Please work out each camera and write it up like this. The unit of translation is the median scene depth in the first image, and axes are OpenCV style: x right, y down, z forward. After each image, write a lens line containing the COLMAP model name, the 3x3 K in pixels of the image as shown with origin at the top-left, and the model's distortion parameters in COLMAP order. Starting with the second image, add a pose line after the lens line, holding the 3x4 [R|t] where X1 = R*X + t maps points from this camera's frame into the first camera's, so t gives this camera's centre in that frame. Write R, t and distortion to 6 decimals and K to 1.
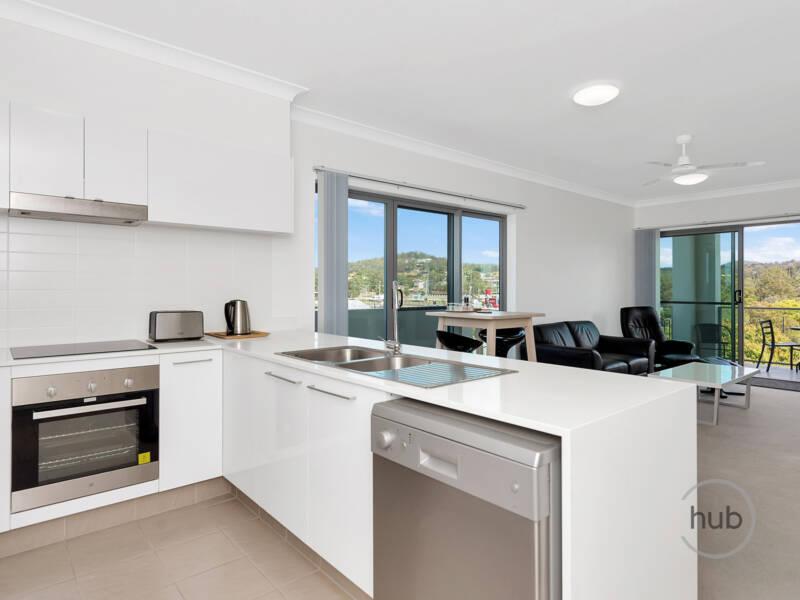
lens RADIAL K [[459.8, 0, 382.6], [0, 459.8, 284.3], [0, 0, 1]] dist [-0.005265, -0.003499]
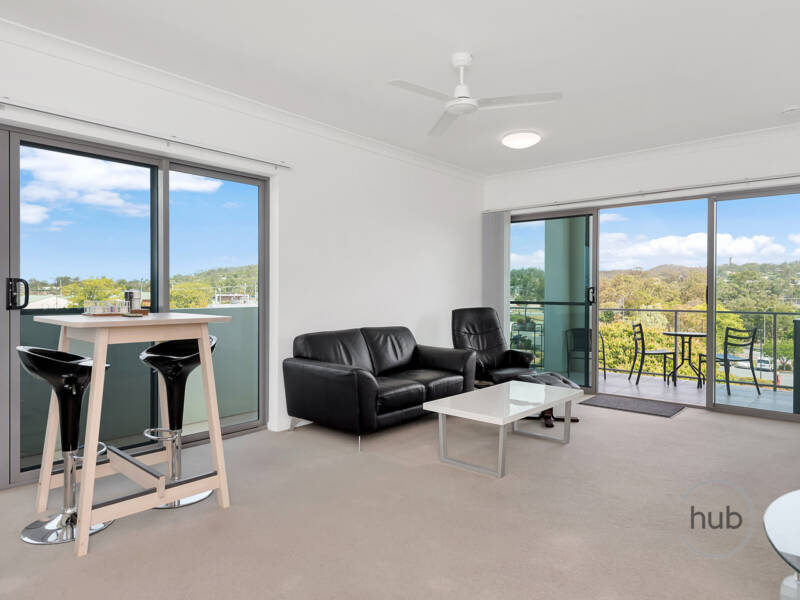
lens RADIAL K [[497.1, 0, 401.5], [0, 497.1, 296.7], [0, 0, 1]] dist [0.006648, -0.001077]
pose [[0.986132, 0.000310, 0.165963, 0.310663], [-0.003517, 0.999813, 0.019028, 0.014417], [-0.165926, -0.019347, 0.985948, 0.195001]]
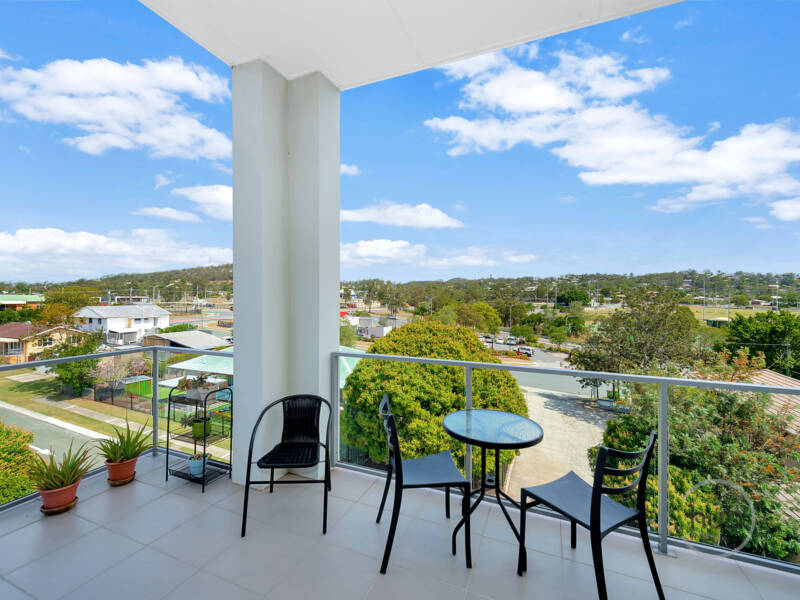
lens RADIAL K [[350.3, 0, 398.9], [0, 350.3, 295.7], [0, 0, 1]] dist [0.001644, 0.000113]
pose [[0.881377, 0.002605, 0.472406, 0.941713], [-0.008281, 0.999916, 0.009935, -0.016805], [-0.472340, -0.012668, 0.881325, 1.003442]]
